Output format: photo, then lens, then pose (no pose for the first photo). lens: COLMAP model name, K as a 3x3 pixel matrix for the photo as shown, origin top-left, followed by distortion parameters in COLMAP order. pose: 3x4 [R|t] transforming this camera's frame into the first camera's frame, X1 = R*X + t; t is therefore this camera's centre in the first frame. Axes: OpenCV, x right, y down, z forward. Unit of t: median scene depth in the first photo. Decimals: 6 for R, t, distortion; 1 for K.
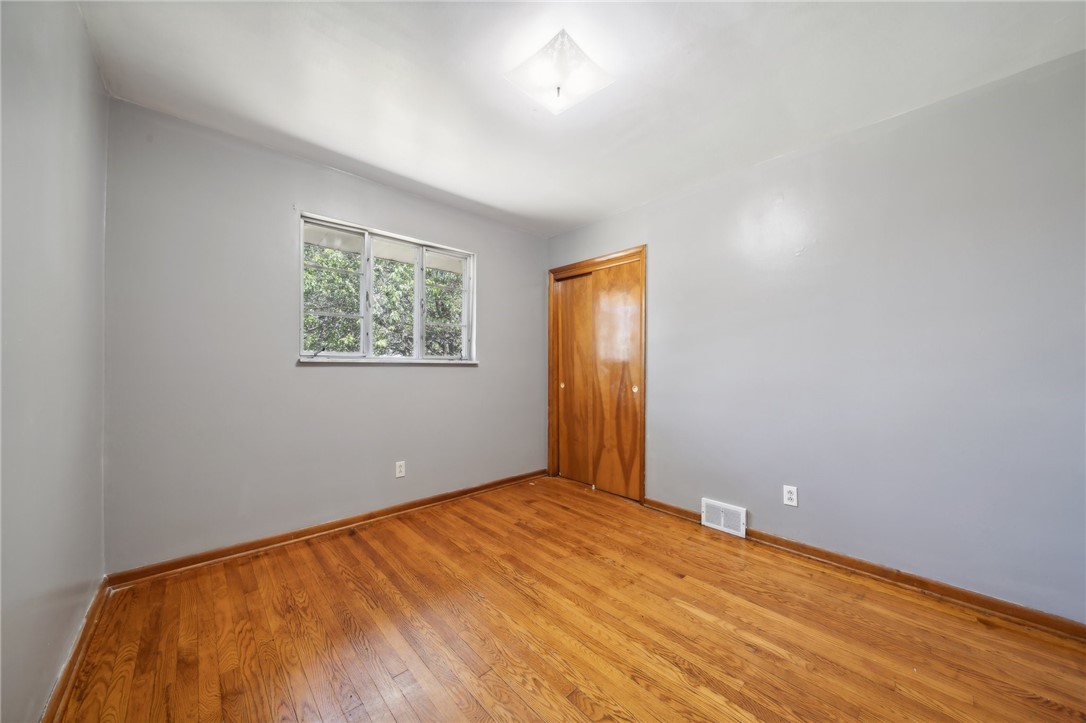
lens RADIAL K [[380.9, 0, 535.9], [0, 380.9, 365.1], [0, 0, 1]] dist [-0.001910, -0.000205]
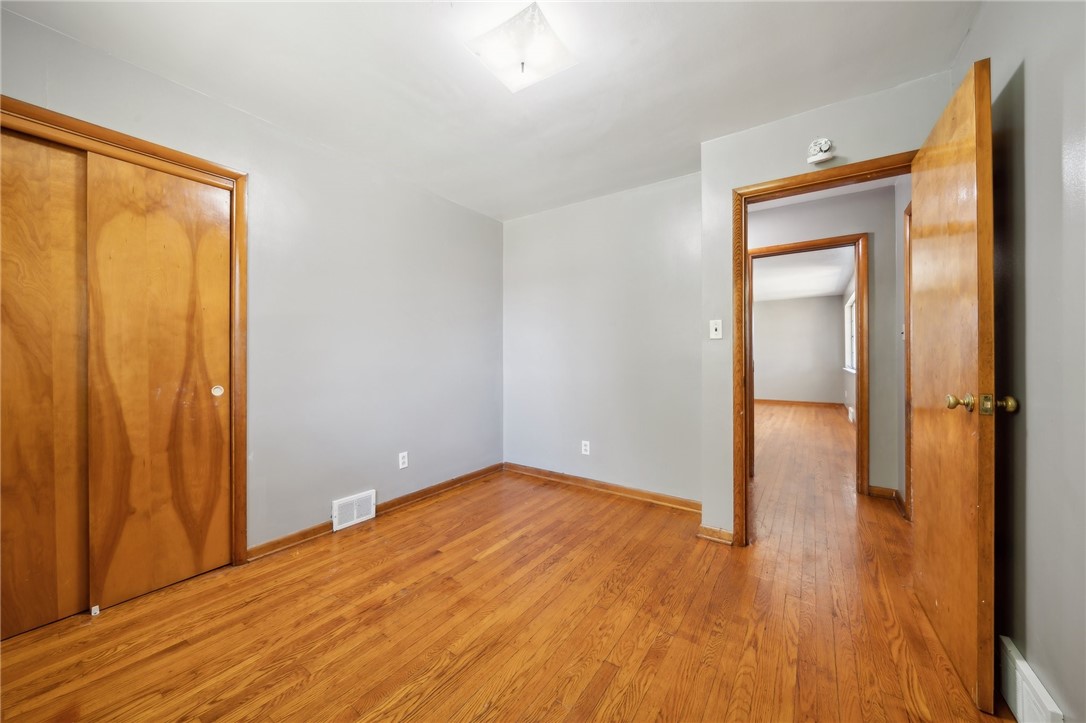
lens RADIAL K [[394.1, 0, 538.6], [0, 394.1, 351.8], [0, 0, 1]] dist [-0.000935, -0.000210]
pose [[-0.217175, 0.003423, 0.976127, -0.611002], [-0.004228, 0.999981, -0.004447, -0.001125], [-0.976124, -0.005093, -0.217156, 0.785793]]
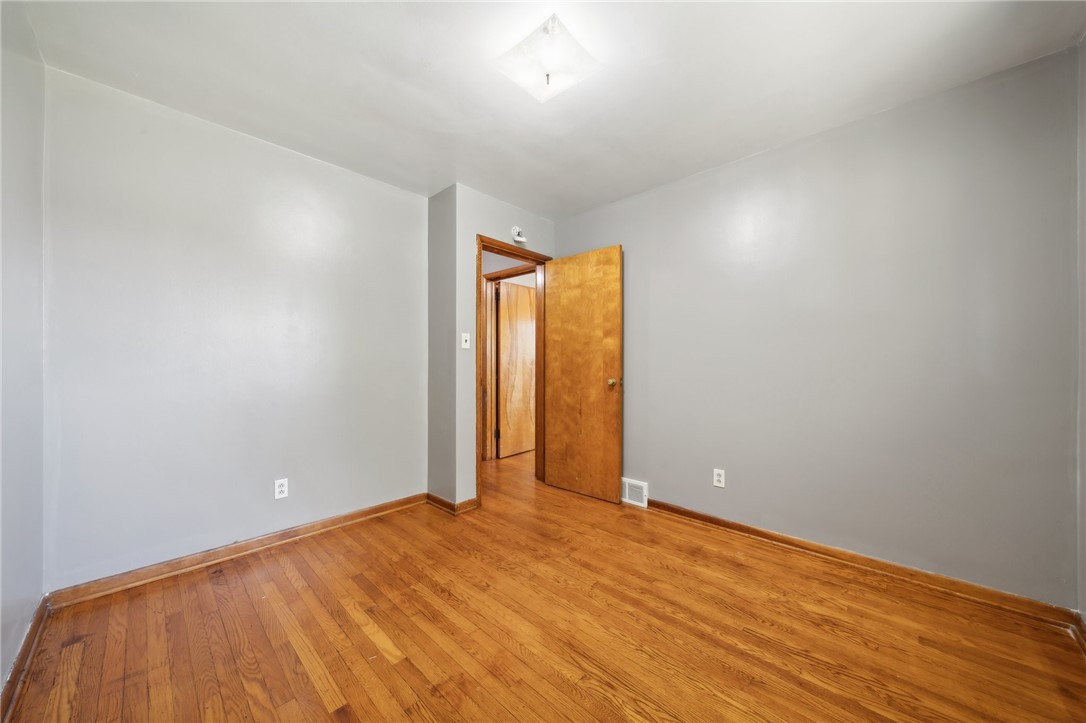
lens RADIAL K [[380.9, 0, 535.9], [0, 380.9, 365.1], [0, 0, 1]] dist [-0.001910, -0.000205]
pose [[-0.997732, -0.004985, -0.067123, 0.098936], [-0.005224, 0.999981, 0.003394, 0.005402], [0.067104, 0.003737, -0.997739, 1.312691]]
